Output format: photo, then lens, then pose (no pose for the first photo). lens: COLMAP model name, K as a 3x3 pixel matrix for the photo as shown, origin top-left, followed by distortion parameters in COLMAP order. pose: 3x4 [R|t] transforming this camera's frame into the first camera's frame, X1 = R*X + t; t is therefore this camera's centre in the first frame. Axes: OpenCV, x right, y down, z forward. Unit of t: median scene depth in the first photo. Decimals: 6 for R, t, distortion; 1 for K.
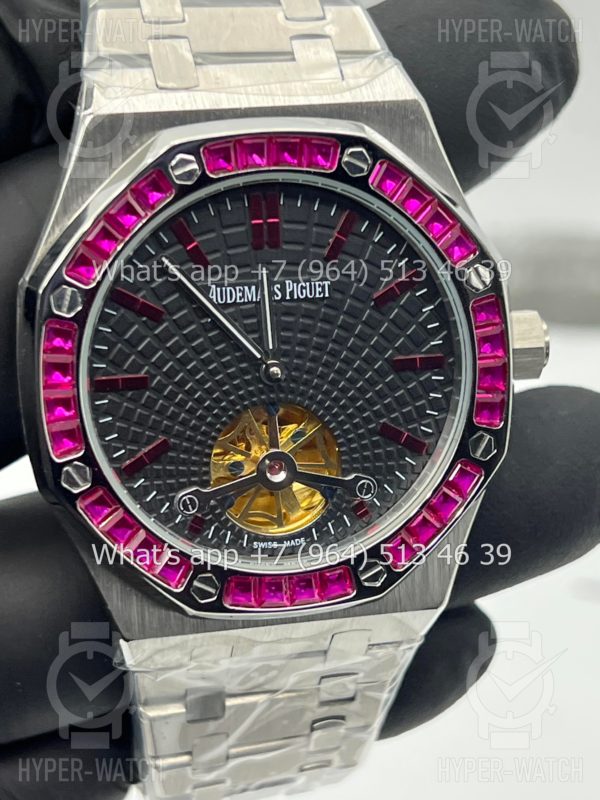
lens RADIAL K [[1914.4, 0, 300.0], [0, 1914.4, 400.0], [0, 0, 1]] dist [0.222049, 0.164747]
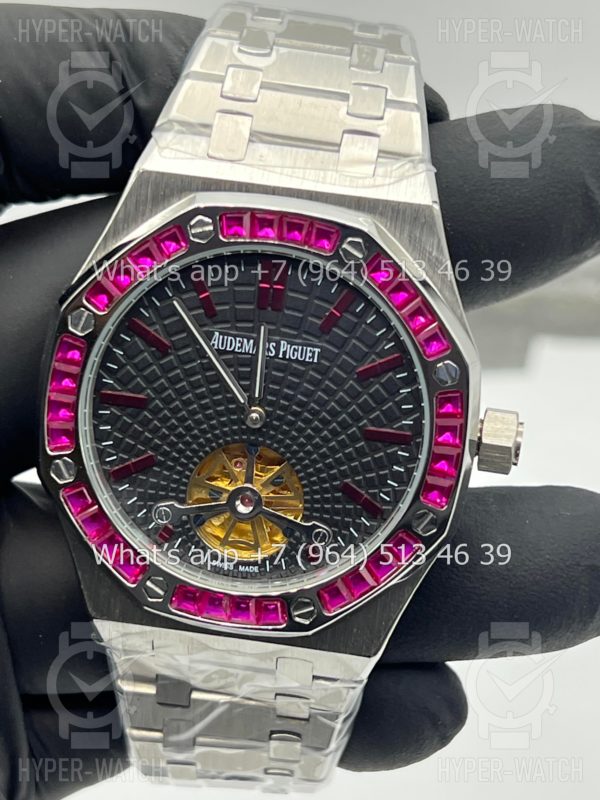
lens RADIAL K [[1914.4, 0, 300.0], [0, 1914.4, 400.0], [0, 0, 1]] dist [0.222049, 0.164747]
pose [[0.941164, 0.205276, -0.268463, 0.313099], [-0.205538, 0.978264, 0.027448, -0.061233], [0.268262, 0.029346, 0.962899, -0.086230]]
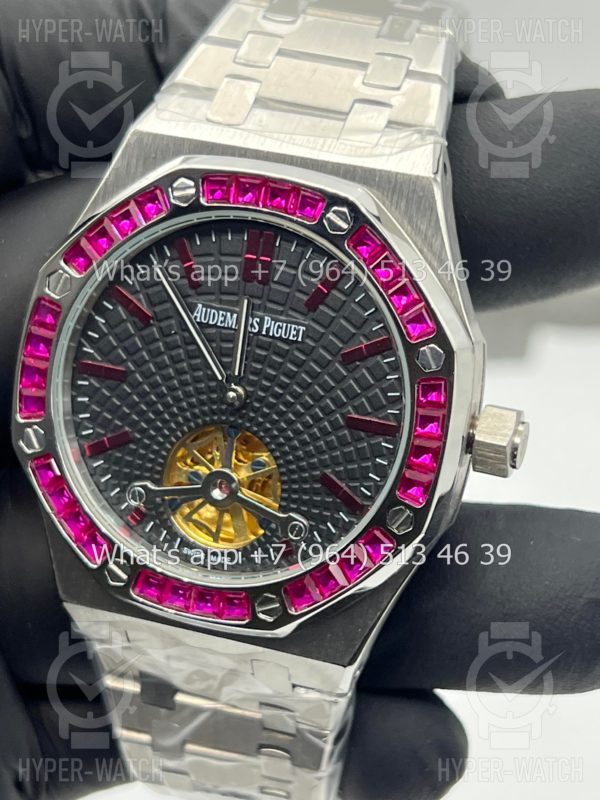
lens RADIAL K [[1914.4, 0, 300.0], [0, 1914.4, 400.0], [0, 0, 1]] dist [0.222049, 0.164747]
pose [[0.859750, 0.245243, -0.447979, 0.493937], [-0.264507, 0.964172, 0.020195, -0.044094], [0.436882, 0.101131, 0.893816, 0.064315]]
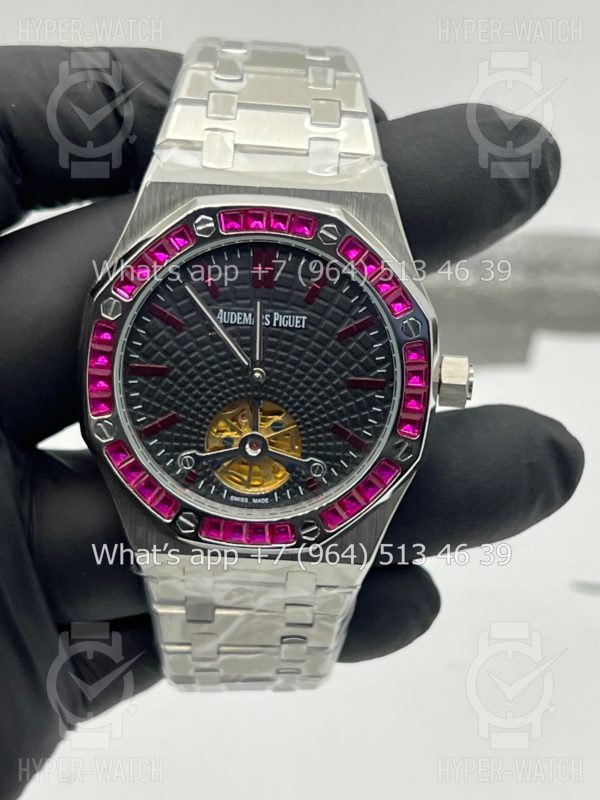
lens RADIAL K [[1914.4, 0, 300.0], [0, 1914.4, 400.0], [0, 0, 1]] dist [0.222049, 0.164747]
pose [[0.969890, 0.131918, -0.204722, 0.302678], [-0.131355, 0.991200, 0.016399, -0.024529], [0.205084, 0.010986, 0.978683, -0.355250]]
